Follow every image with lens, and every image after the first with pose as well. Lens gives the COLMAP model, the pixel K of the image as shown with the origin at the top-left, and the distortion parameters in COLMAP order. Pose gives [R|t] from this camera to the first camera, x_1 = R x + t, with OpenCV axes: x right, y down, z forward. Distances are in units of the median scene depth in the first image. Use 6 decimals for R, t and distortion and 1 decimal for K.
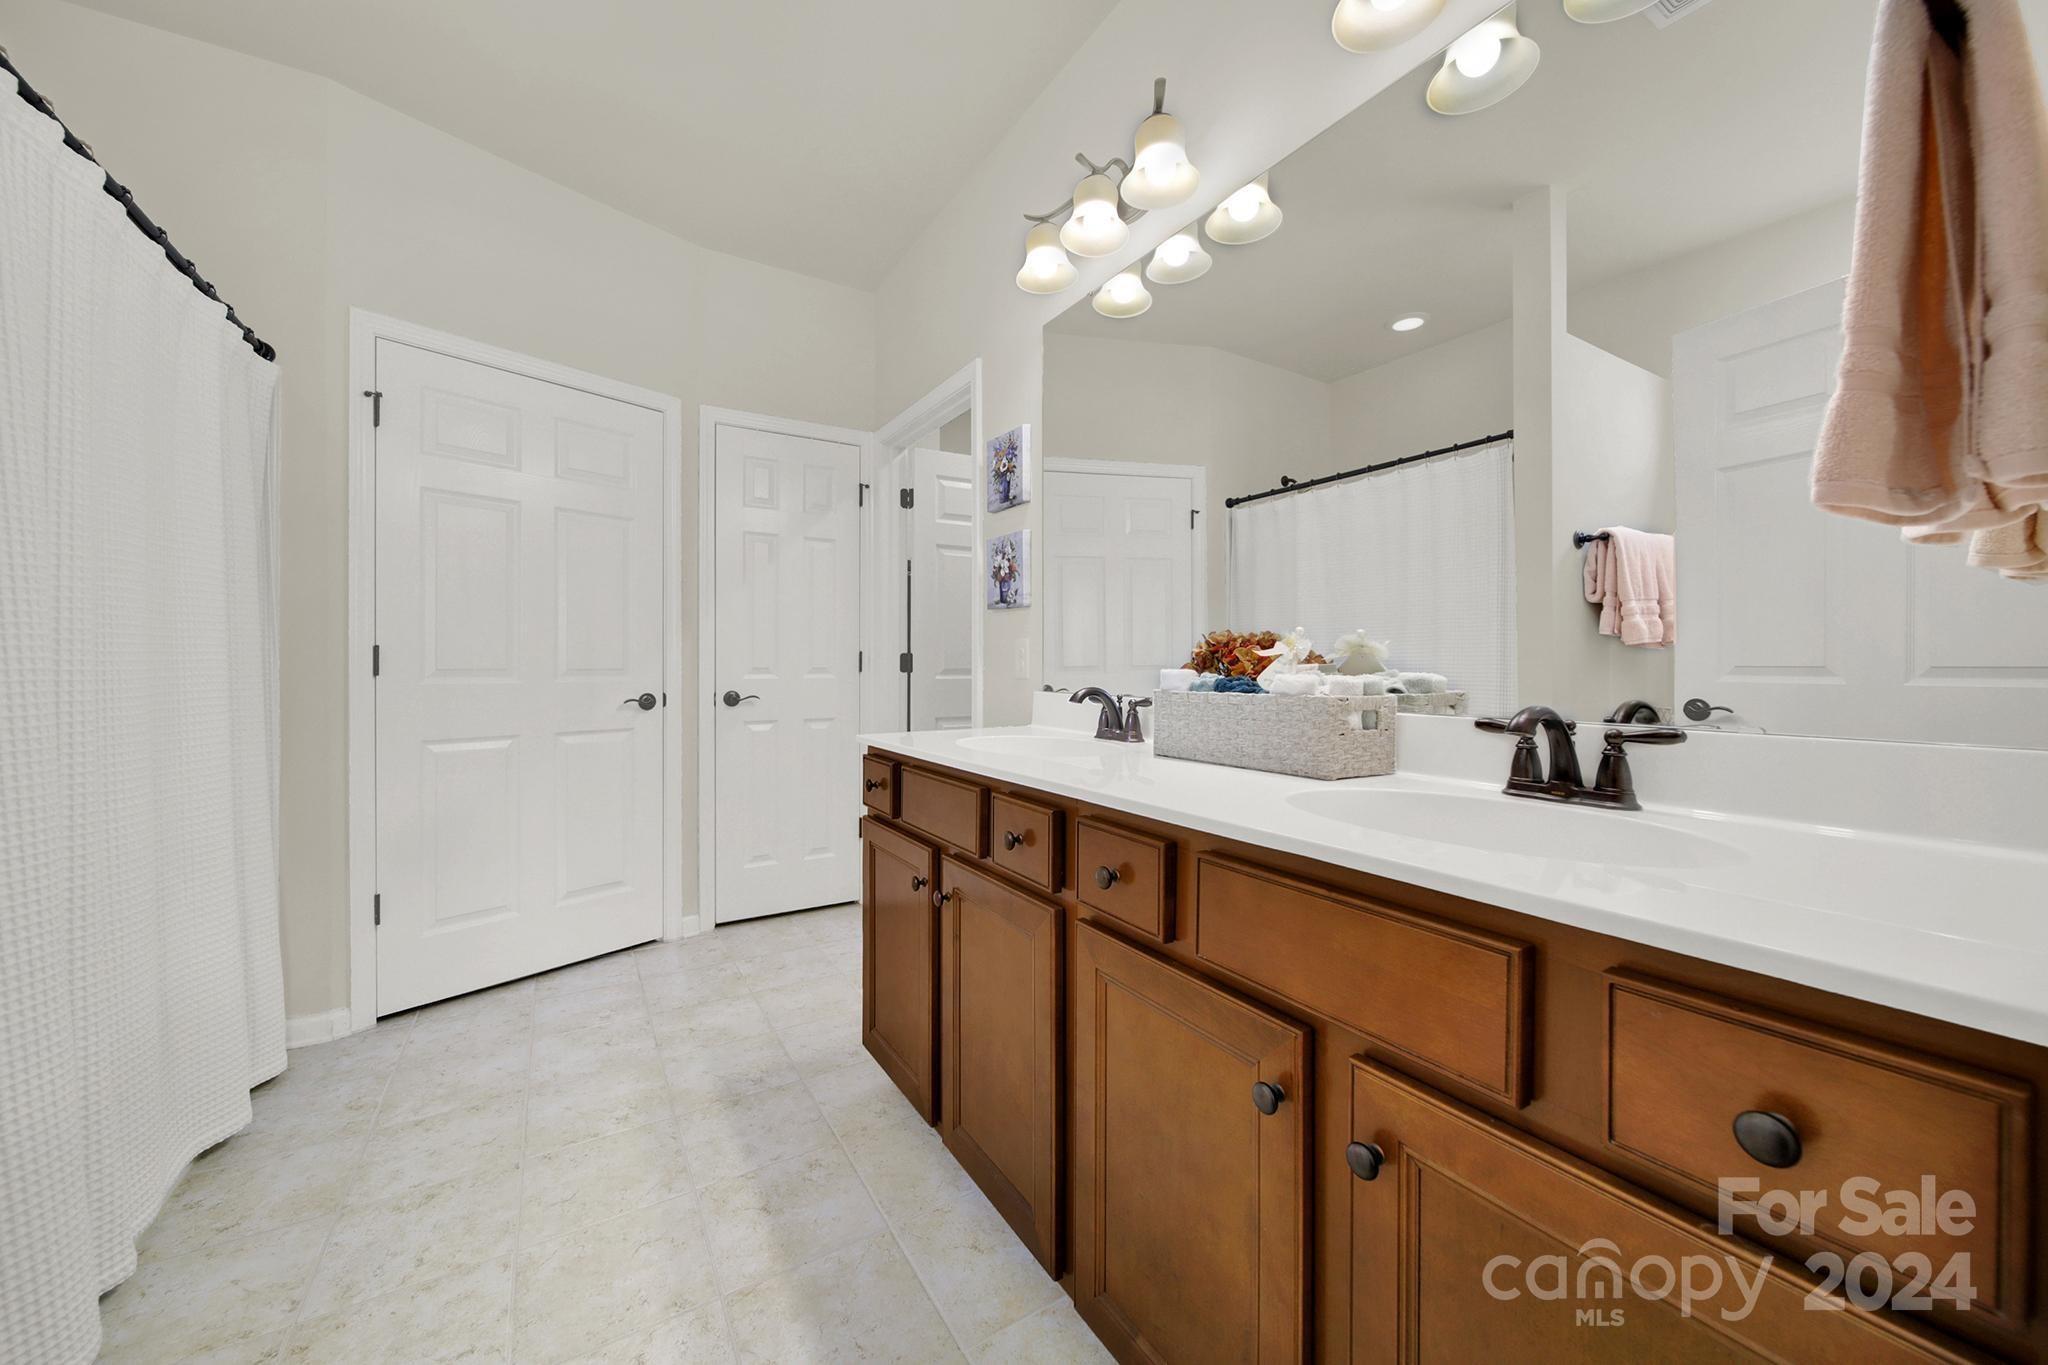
lens RADIAL K [[740.7, 0, 1023.4], [0, 740.7, 657.7], [0, 0, 1]] dist [-0.002752, -0.000647]
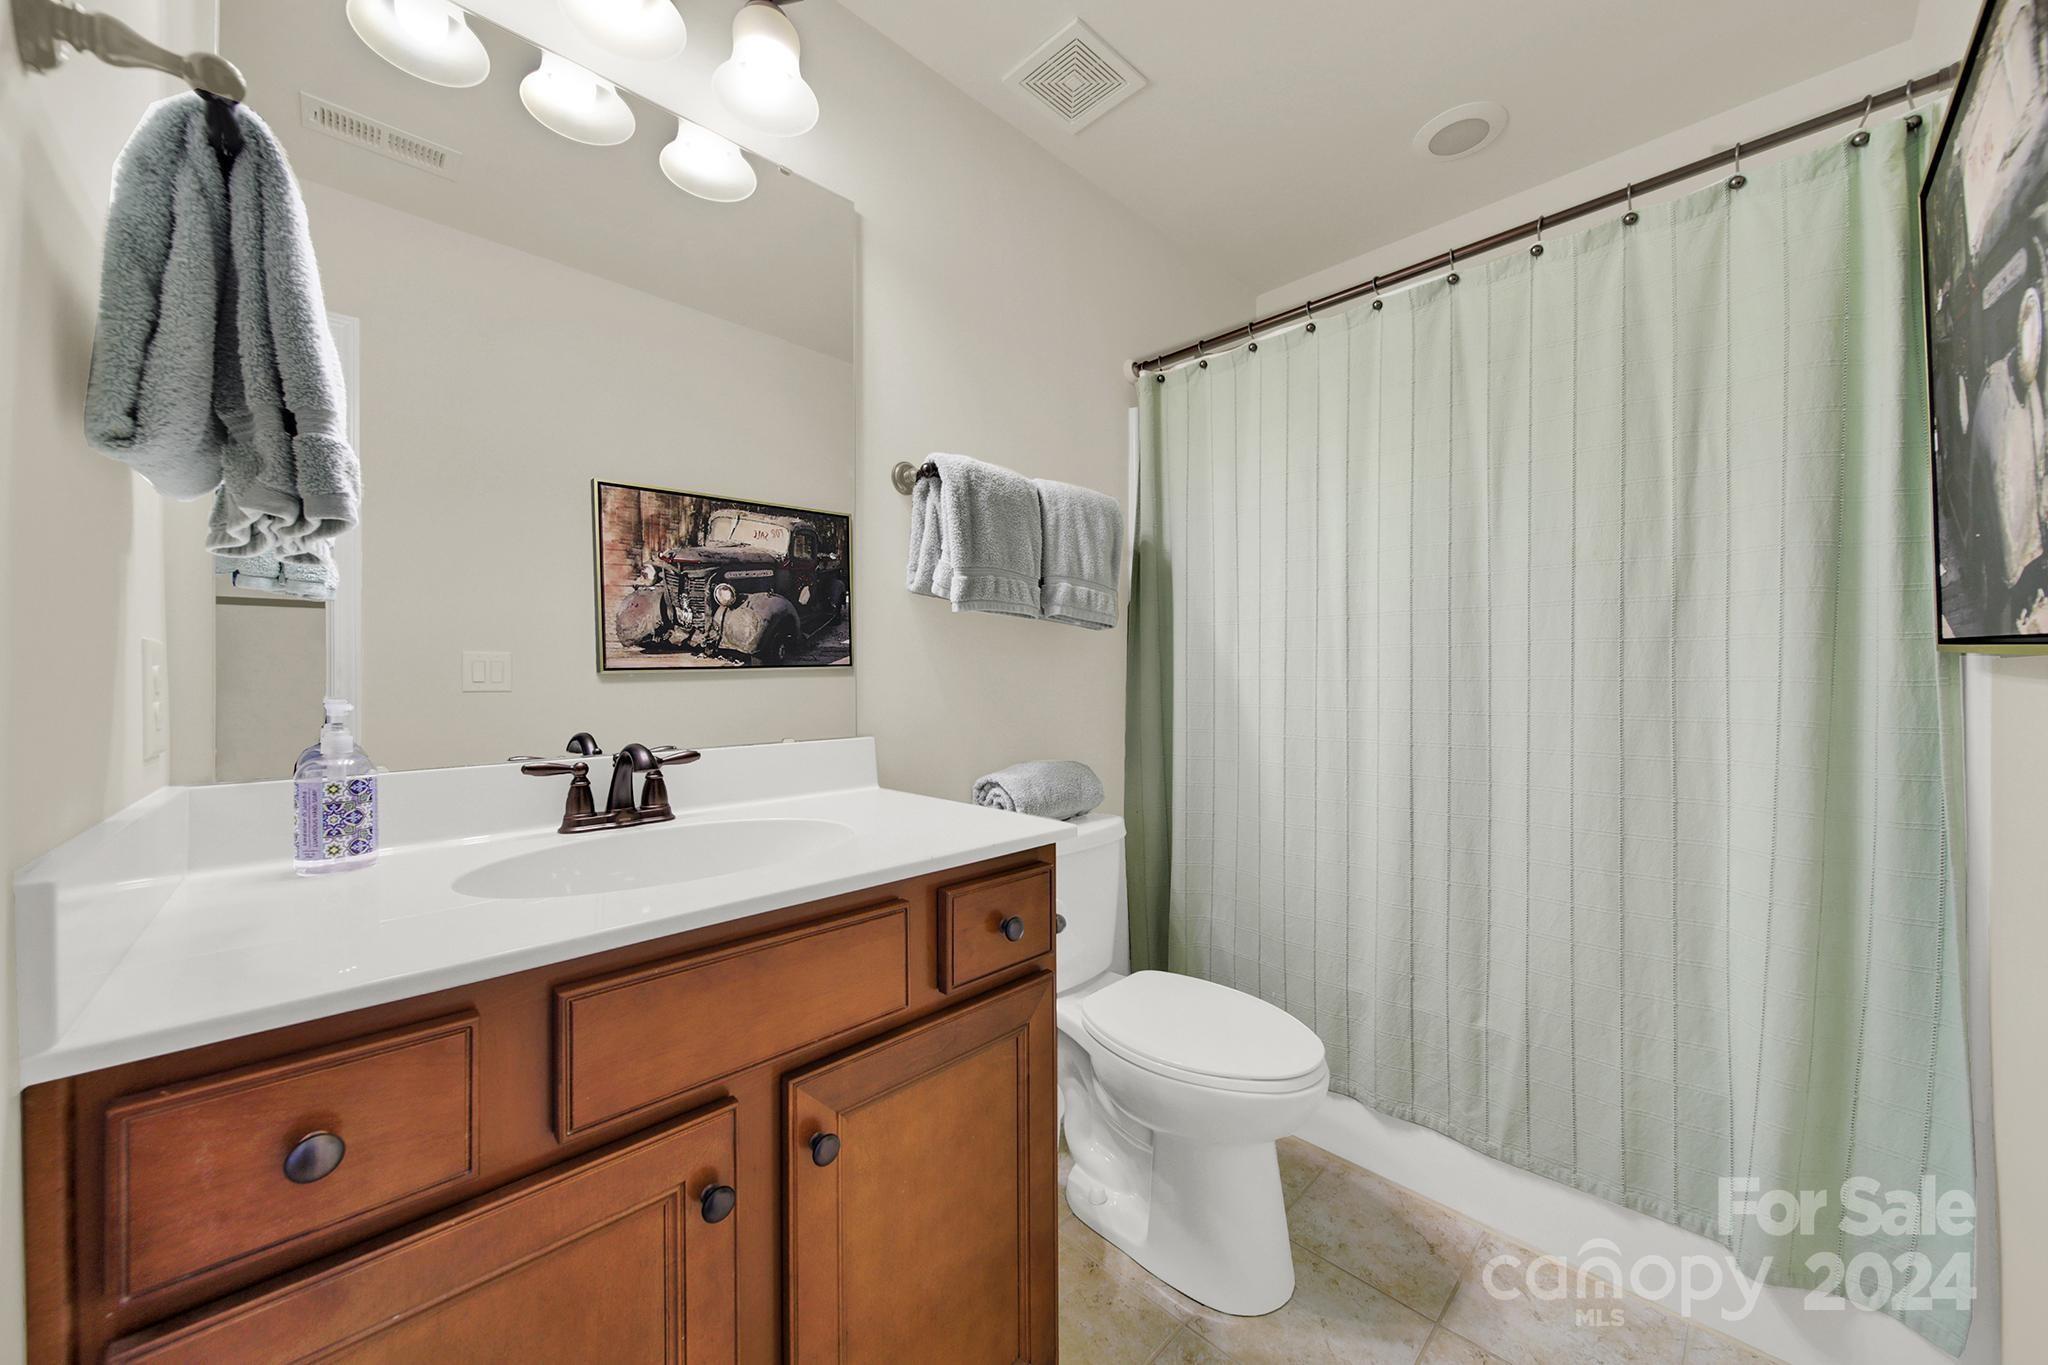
lens RADIAL K [[740.7, 0, 1023.4], [0, 740.7, 657.7], [0, 0, 1]] dist [-0.002752, -0.000647]
pose [[-0.207968, 0.043943, 0.977148, -0.442765], [0.004732, 0.999024, -0.043920, -0.002684], [-0.978124, -0.004511, -0.207973, 0.635049]]
